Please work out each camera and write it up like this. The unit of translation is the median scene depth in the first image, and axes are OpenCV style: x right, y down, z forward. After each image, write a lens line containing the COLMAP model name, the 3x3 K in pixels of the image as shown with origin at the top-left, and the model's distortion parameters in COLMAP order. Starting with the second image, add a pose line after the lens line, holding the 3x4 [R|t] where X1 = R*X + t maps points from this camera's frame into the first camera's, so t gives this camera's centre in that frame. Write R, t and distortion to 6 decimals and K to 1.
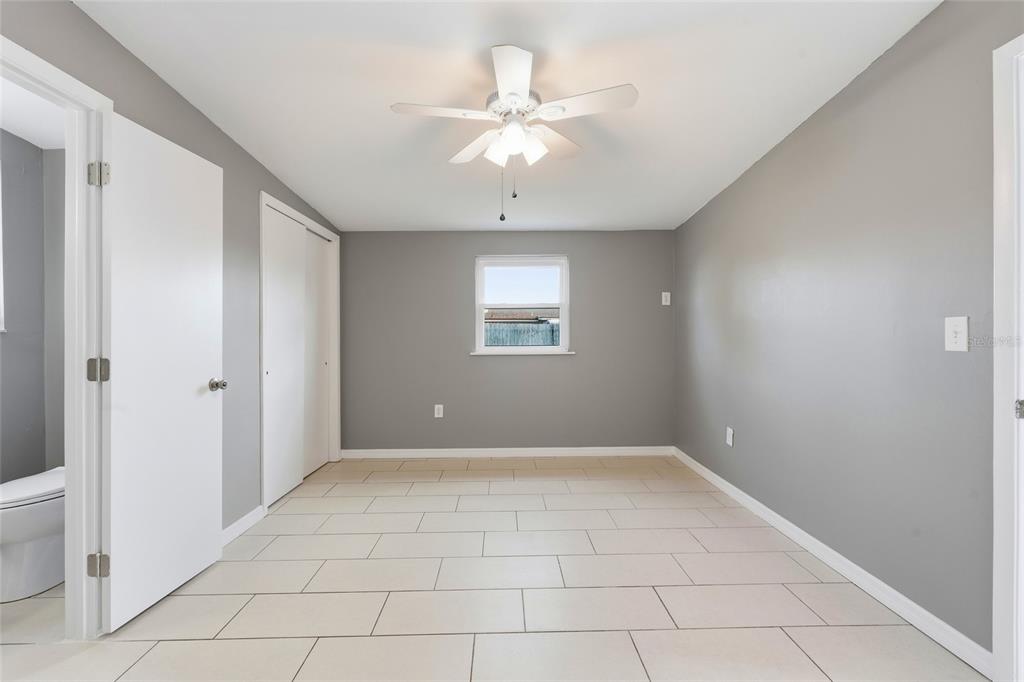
lens RADIAL K [[451.1, 0, 511.1], [0, 451.1, 337.8], [0, 0, 1]] dist [0.001860, -0.000363]
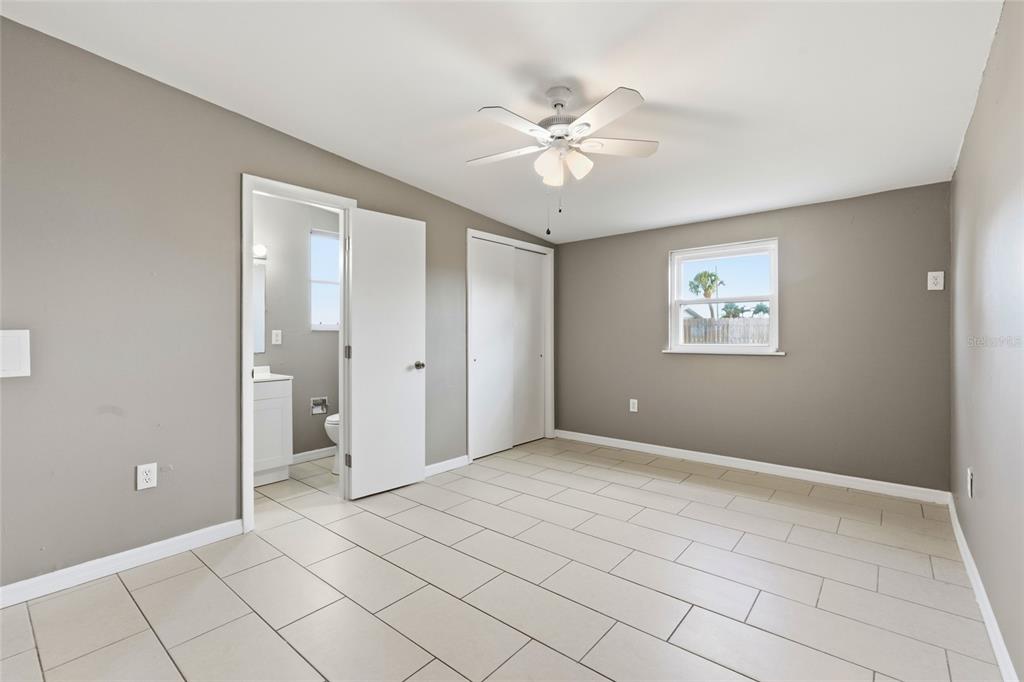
lens RADIAL K [[451.1, 0, 498.6], [0, 451.1, 334.9], [0, 0, 1]] dist [0.001860, -0.000363]
pose [[0.748811, 0.003589, -0.662774, 0.345819], [-0.003114, 0.999993, 0.001896, -0.001074], [0.662776, 0.000644, 0.748817, 0.022947]]
